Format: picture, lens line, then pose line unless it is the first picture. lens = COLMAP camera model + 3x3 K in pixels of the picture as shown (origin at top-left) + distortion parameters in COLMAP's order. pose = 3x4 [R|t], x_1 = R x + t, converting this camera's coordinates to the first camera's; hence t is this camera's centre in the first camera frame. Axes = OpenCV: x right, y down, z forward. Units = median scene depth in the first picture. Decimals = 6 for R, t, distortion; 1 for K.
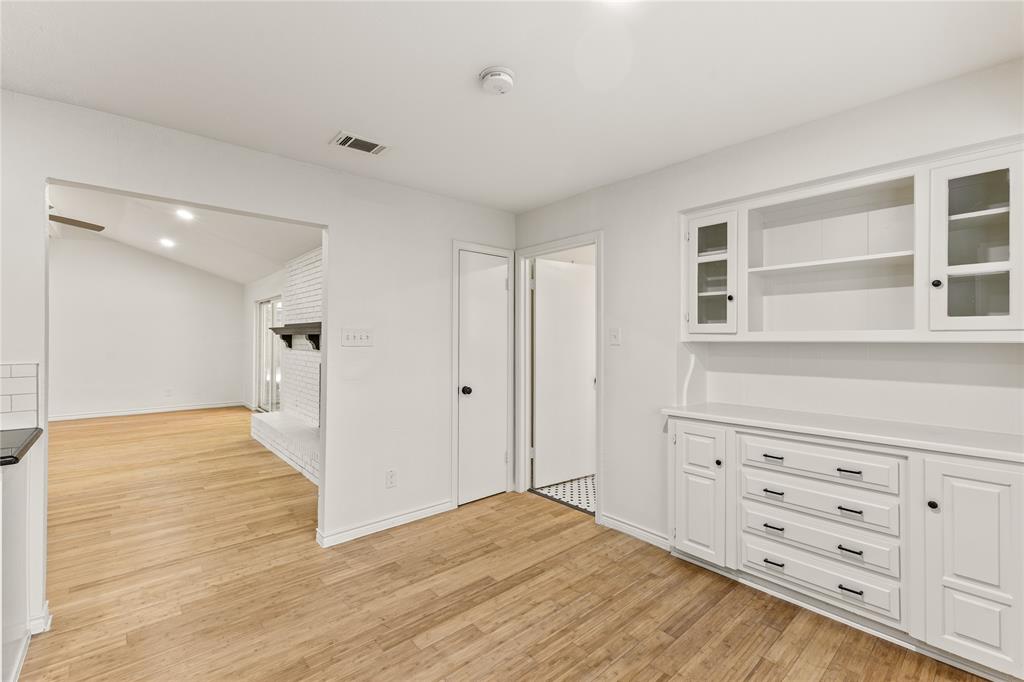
lens RADIAL K [[443.9, 0, 510.9], [0, 443.9, 337.4], [0, 0, 1]] dist [0.012335, -0.001454]
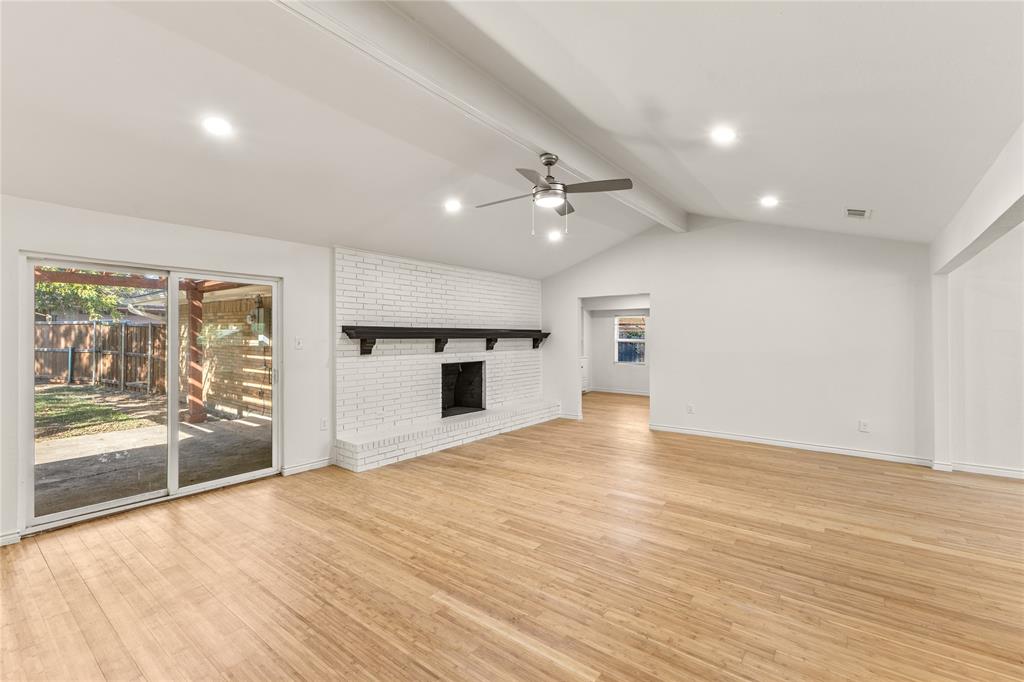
lens RADIAL K [[443.9, 0, 514.7], [0, 443.9, 338.5], [0, 0, 1]] dist [0.012335, -0.001454]
pose [[-0.195070, -0.002537, 0.980786, -3.385982], [0.003507, 0.999988, 0.003284, -0.023468], [-0.980783, 0.004080, -0.195059, 2.195775]]
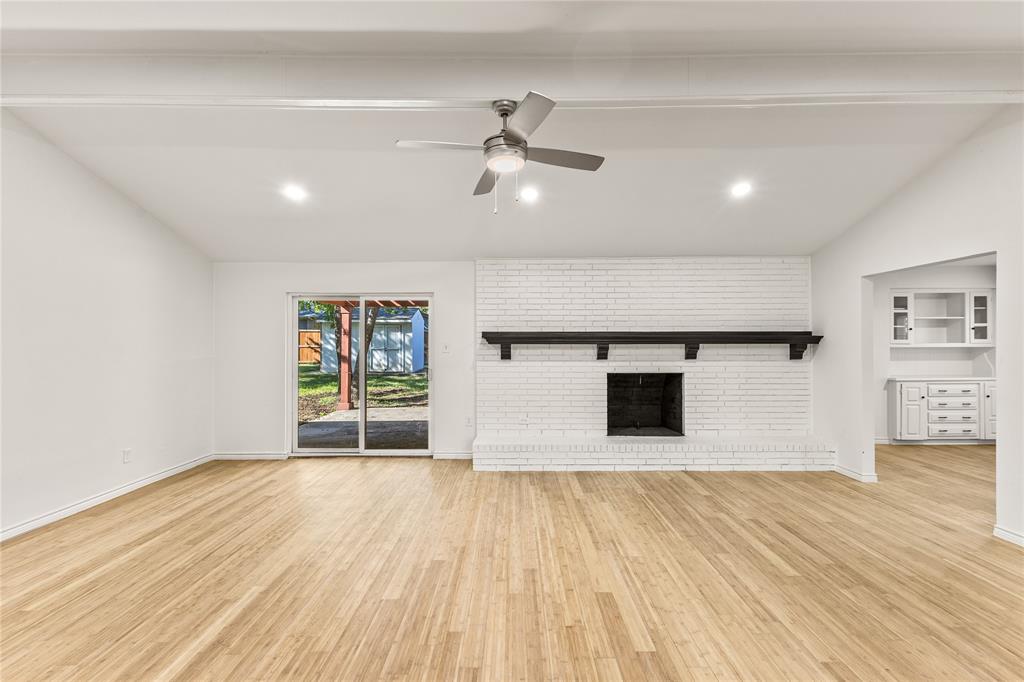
lens RADIAL K [[443.9, 0, 512.6], [0, 443.9, 341.2], [0, 0, 1]] dist [0.012335, -0.001454]
pose [[0.658976, -0.000528, 0.752163, -2.788227], [0.002826, 0.999994, -0.001774, -0.026485], [-0.752158, 0.003294, 0.658974, 1.051949]]
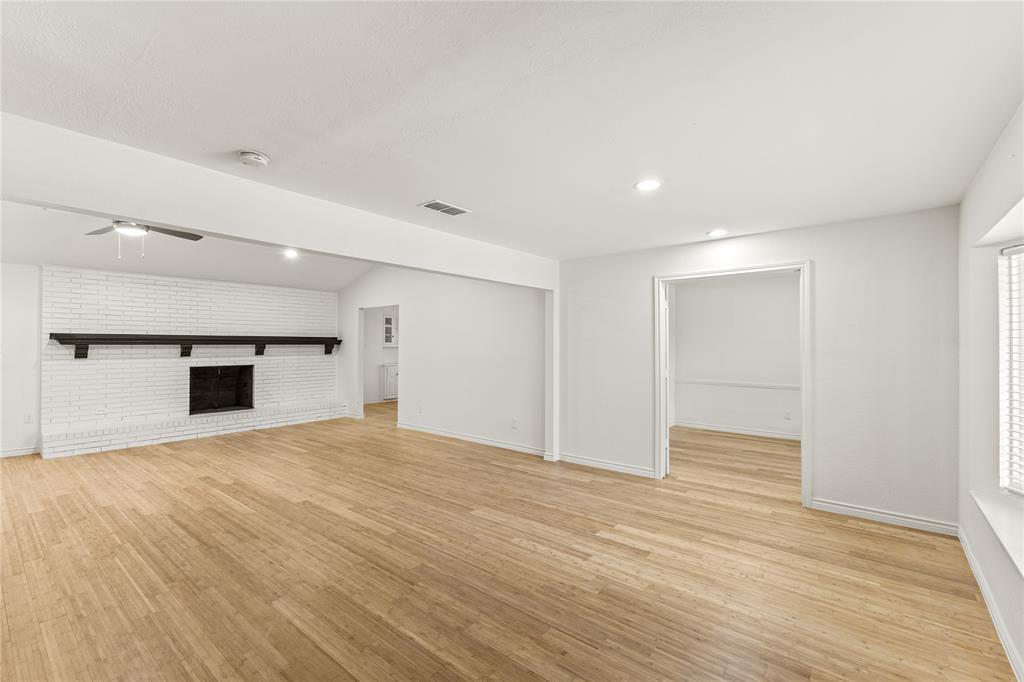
lens RADIAL K [[443.9, 0, 516.3], [0, 443.9, 338.9], [0, 0, 1]] dist [0.012335, -0.001454]
pose [[-0.172392, 0.010950, 0.984967, -3.987445], [0.000099, 0.999938, -0.011100, -0.021047], [-0.985028, -0.001816, -0.172383, 0.588124]]
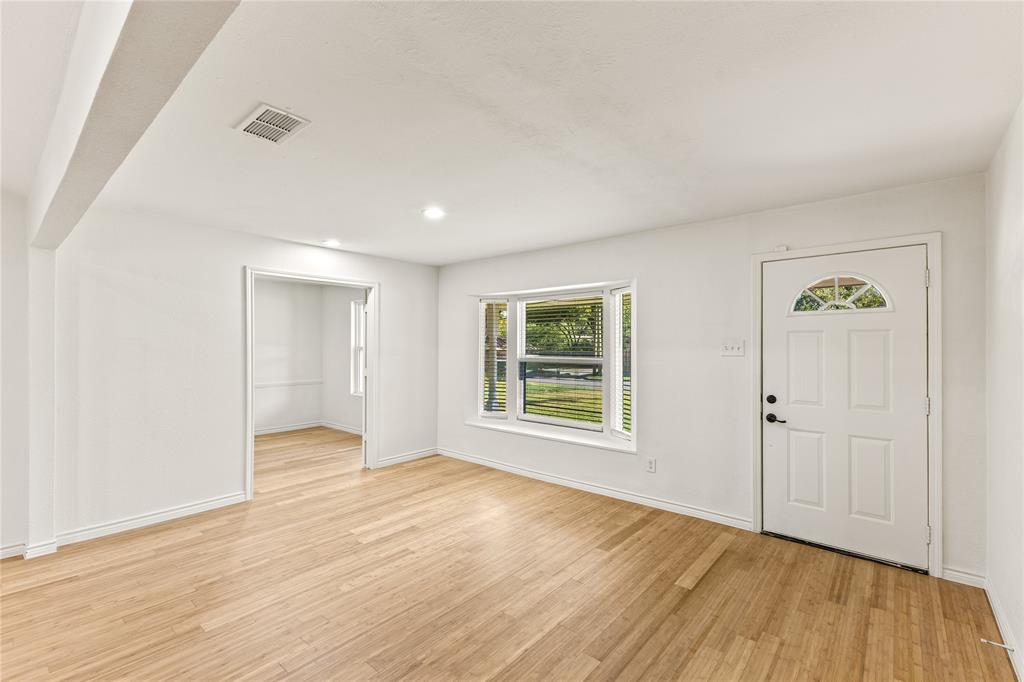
lens RADIAL K [[443.9, 0, 518.6], [0, 443.9, 342.7], [0, 0, 1]] dist [0.012335, -0.001454]
pose [[-0.988957, -0.003536, -0.148158, -2.956453], [-0.002823, 0.999983, -0.005019, -0.025356], [0.148173, -0.004546, -0.988951, 1.467699]]
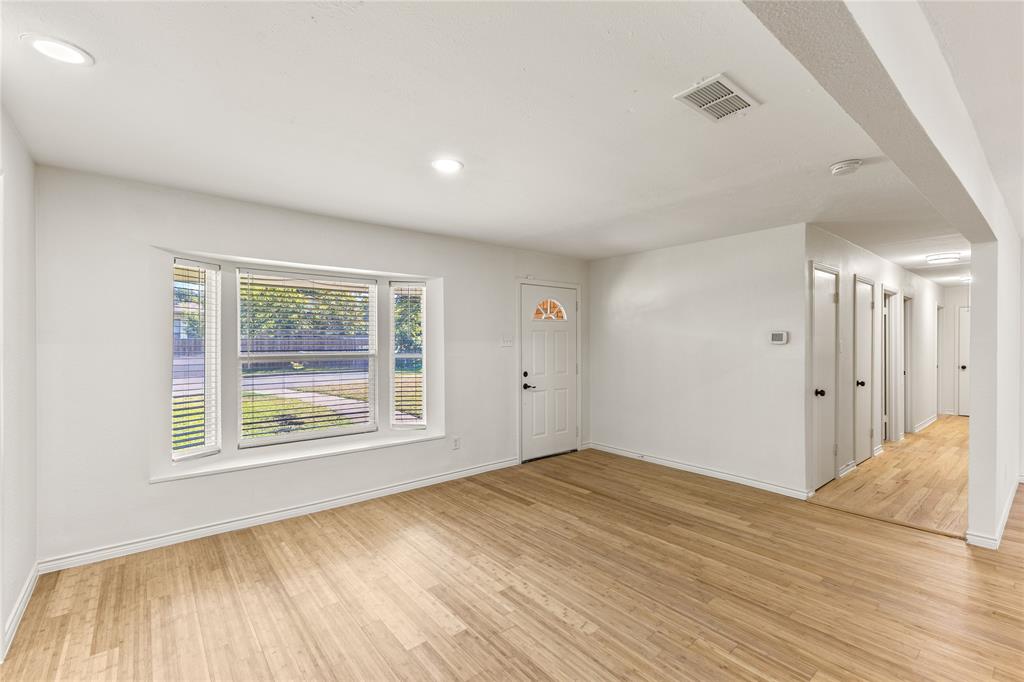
lens RADIAL K [[443.9, 0, 511.2], [0, 443.9, 341.6], [0, 0, 1]] dist [0.012335, -0.001454]
pose [[-0.038878, 0.001535, -0.999243, -1.828878], [-0.002797, 0.999995, 0.001645, -0.017593], [0.999240, 0.002859, -0.038874, 0.242194]]
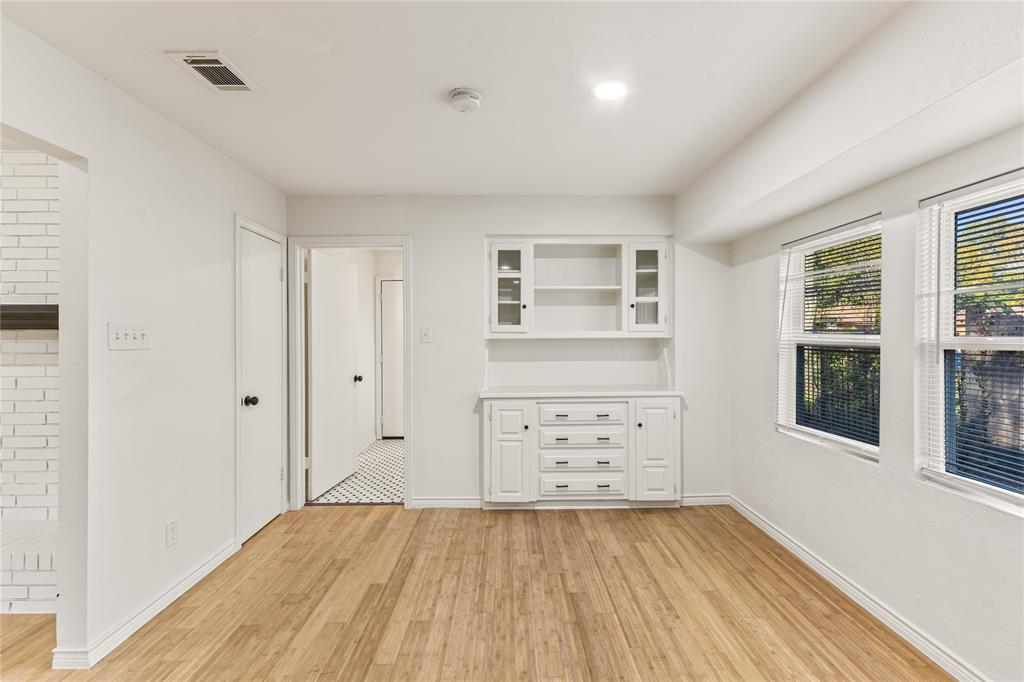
lens RADIAL K [[443.9, 0, 514.5], [0, 443.9, 338.8], [0, 0, 1]] dist [0.012335, -0.001454]
pose [[0.651125, -0.009653, 0.758909, -0.575388], [0.001810, 0.999936, 0.011167, -0.005022], [-0.758968, -0.005897, 0.651101, 0.140581]]
